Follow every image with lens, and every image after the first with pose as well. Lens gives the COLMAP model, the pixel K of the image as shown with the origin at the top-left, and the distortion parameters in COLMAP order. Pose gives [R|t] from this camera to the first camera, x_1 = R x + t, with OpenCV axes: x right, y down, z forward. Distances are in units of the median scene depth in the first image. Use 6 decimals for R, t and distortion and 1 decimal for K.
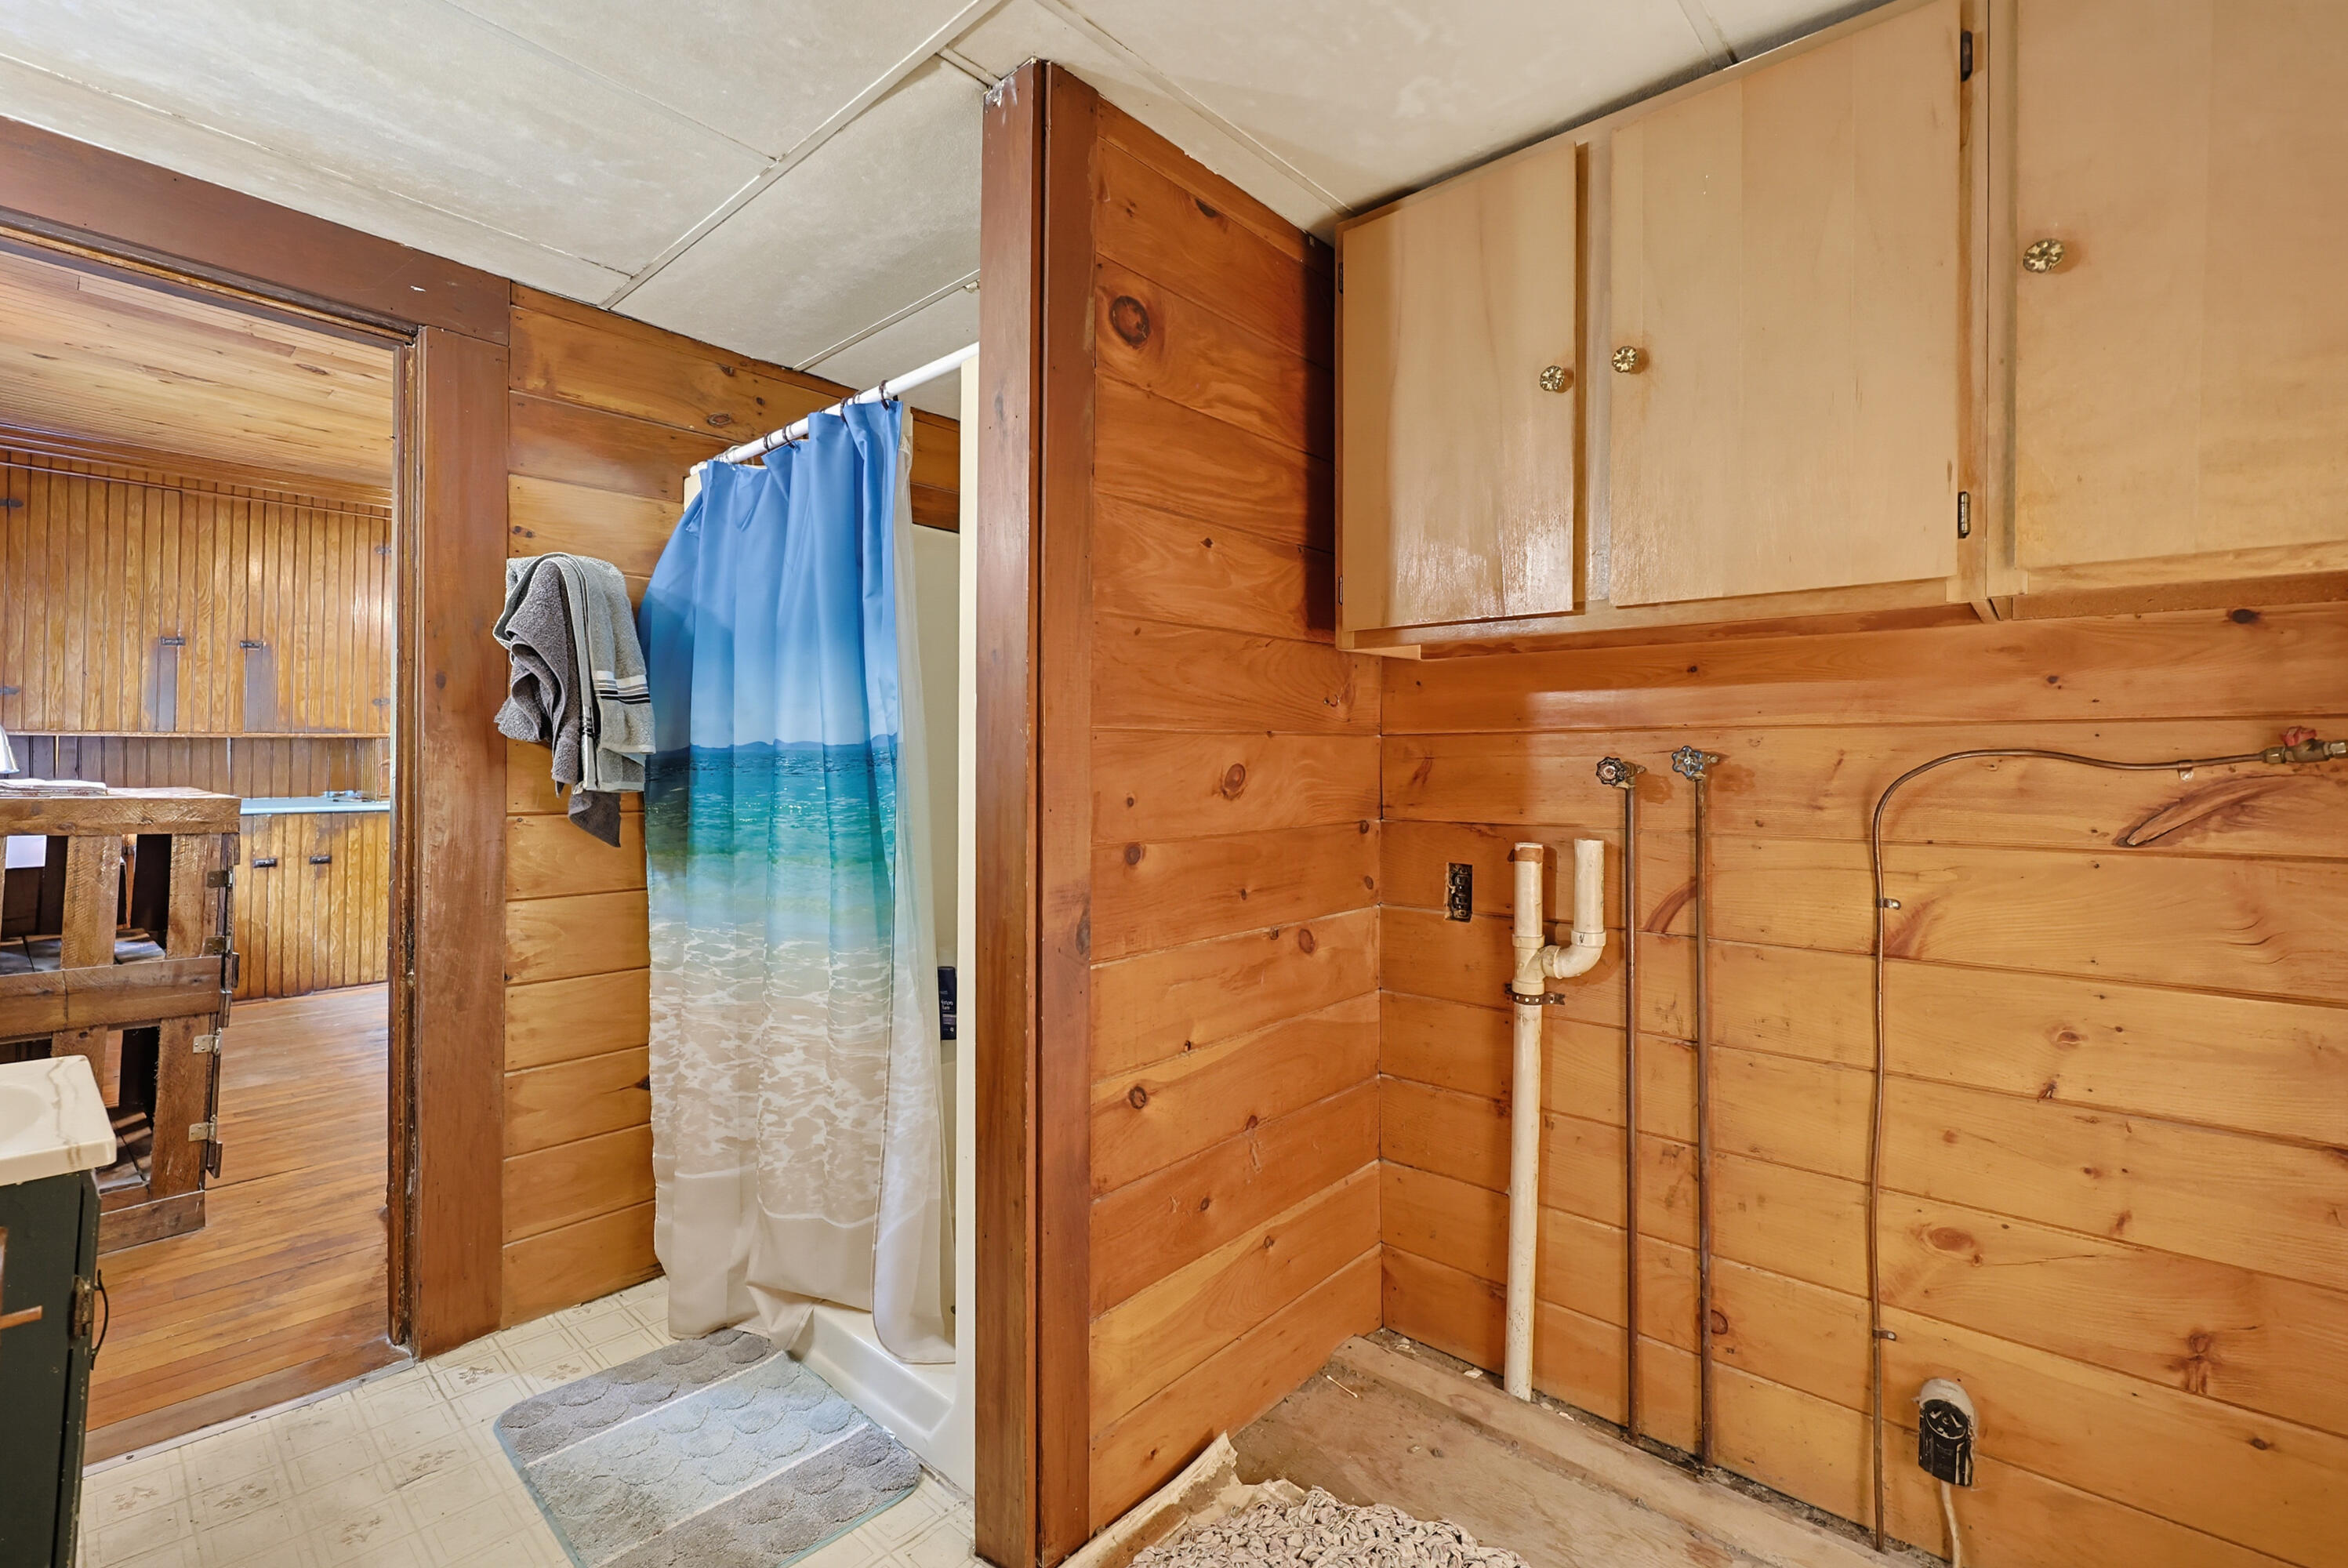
lens RADIAL K [[1024.6, 0, 1175.3], [0, 1024.6, 761.5], [0, 0, 1]] dist [-0.002073, -0.000280]
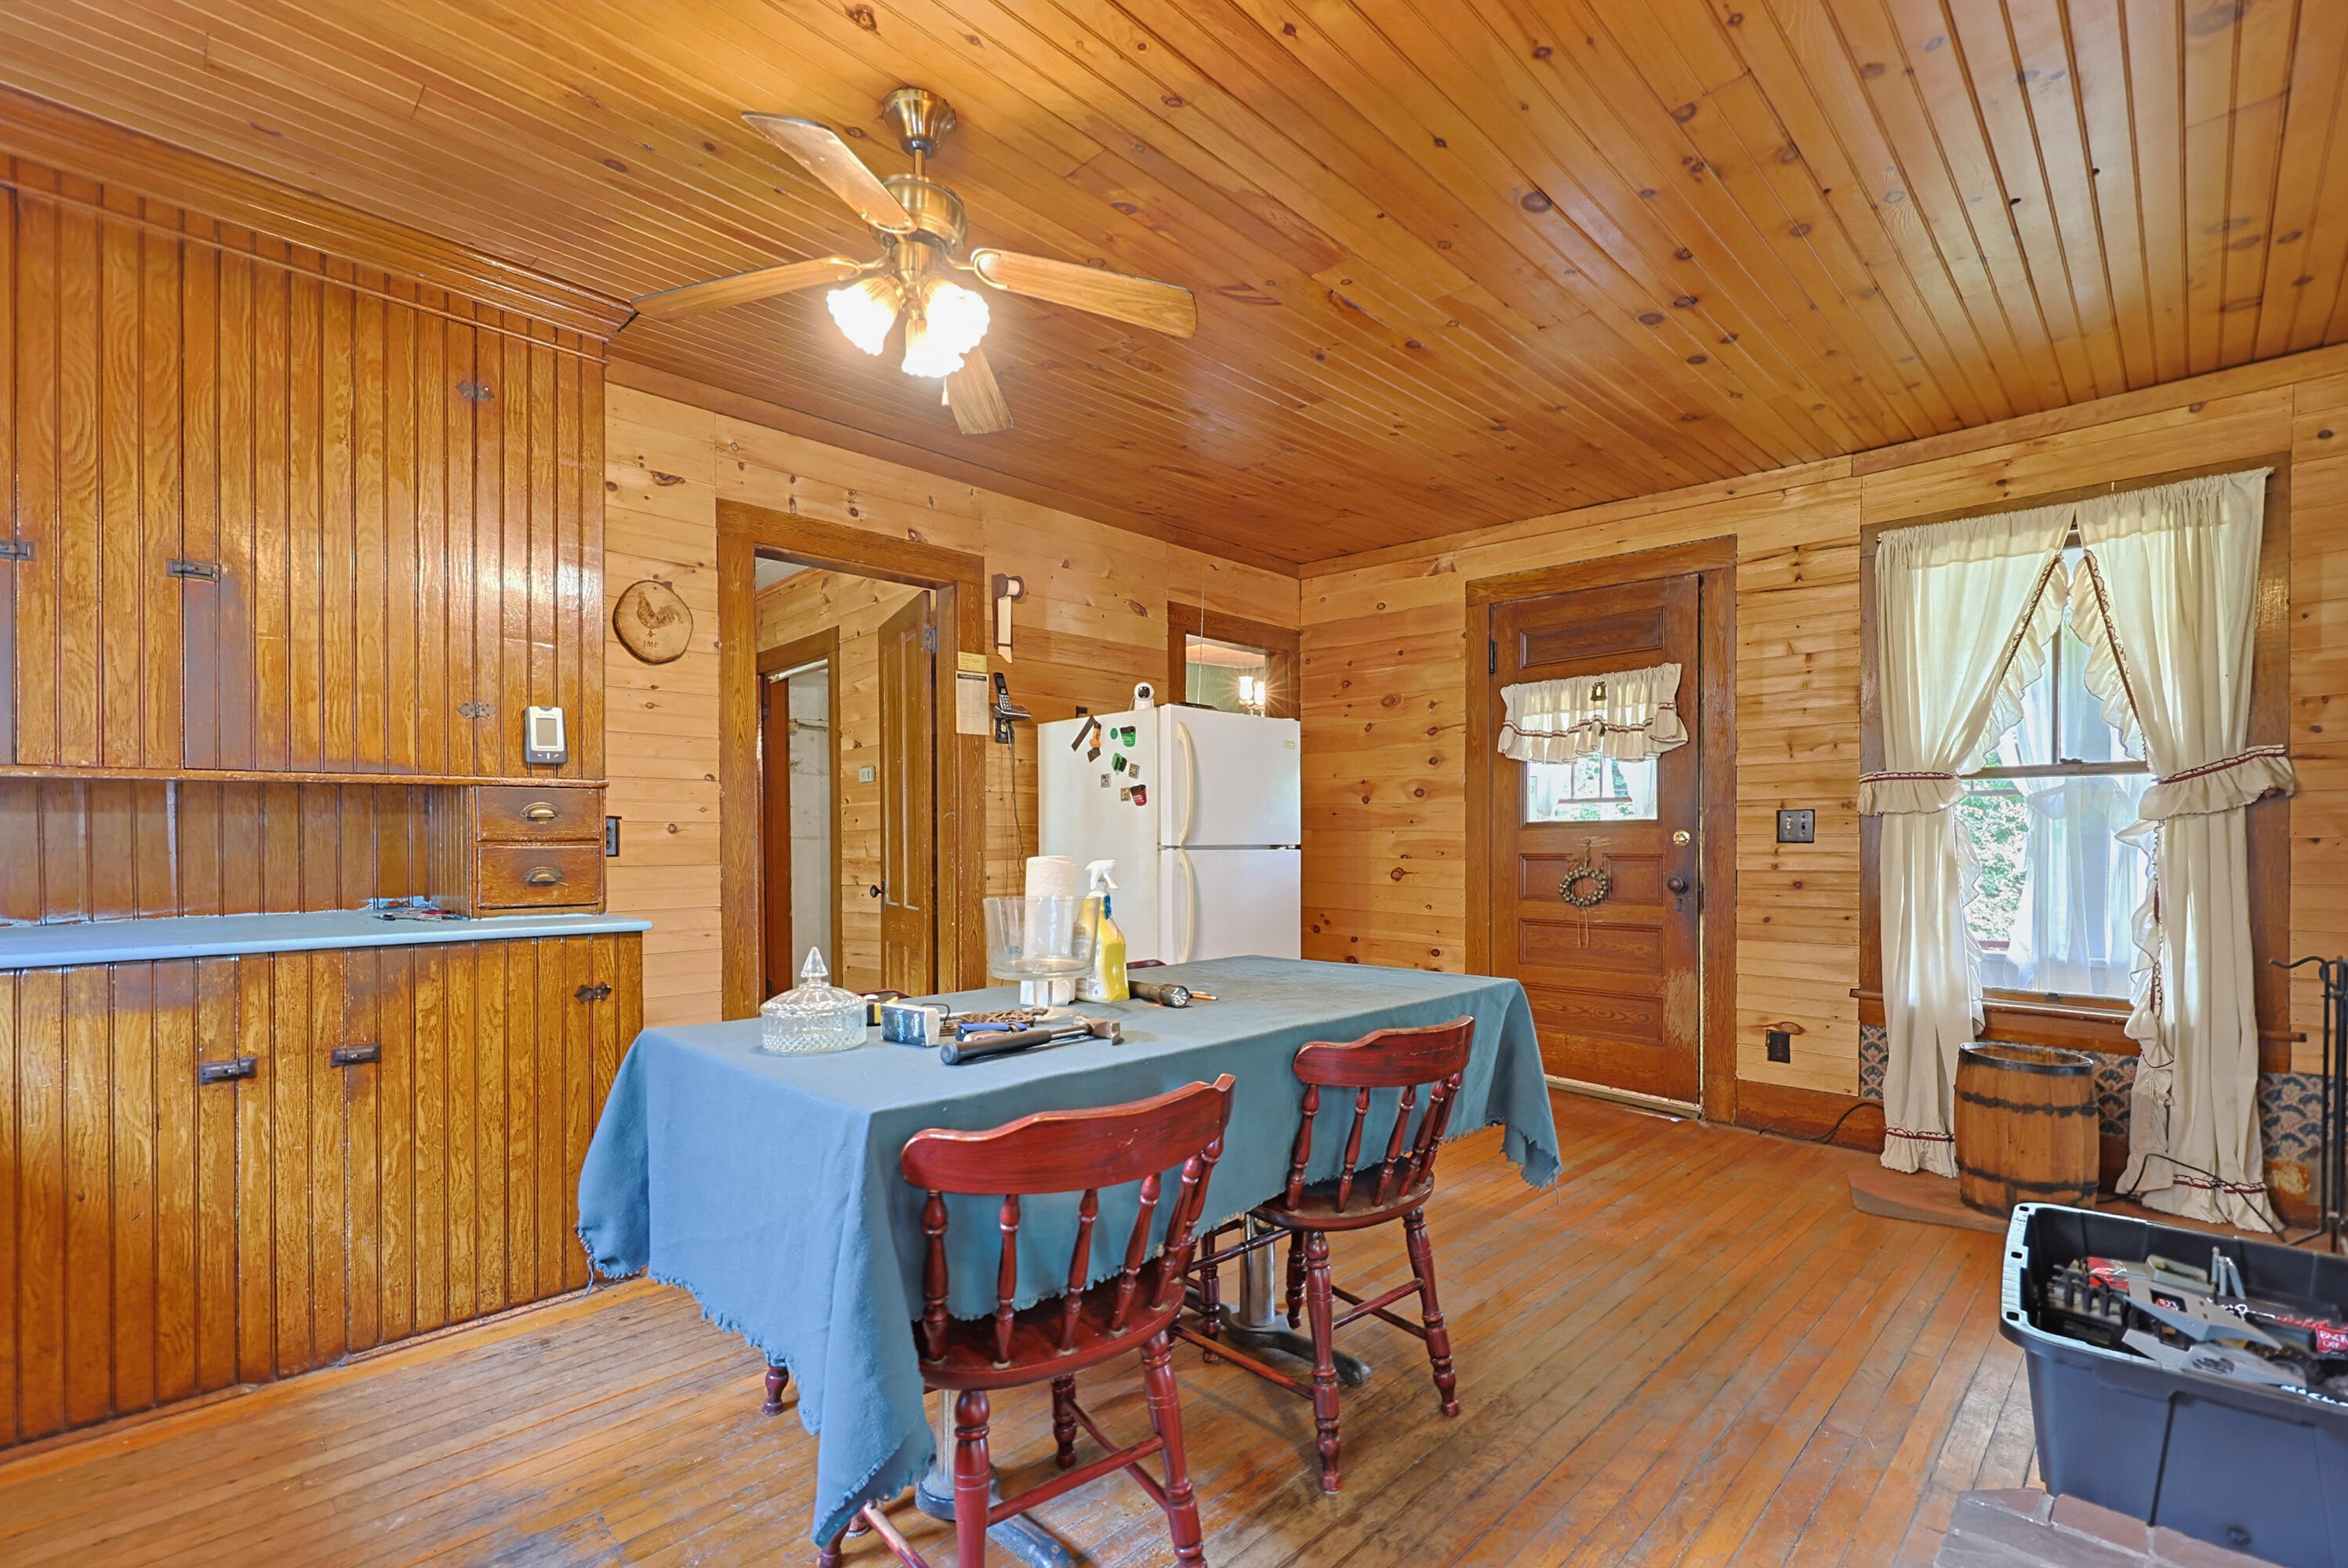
lens RADIAL K [[1024.6, 0, 1161.1], [0, 1024.6, 859.6], [0, 0, 1]] dist [-0.002073, -0.000280]
pose [[0.999133, -0.011421, -0.040040, -0.470225], [0.011929, 0.999851, 0.012479, 0.010637], [0.039891, -0.012946, 0.999120, 0.574013]]
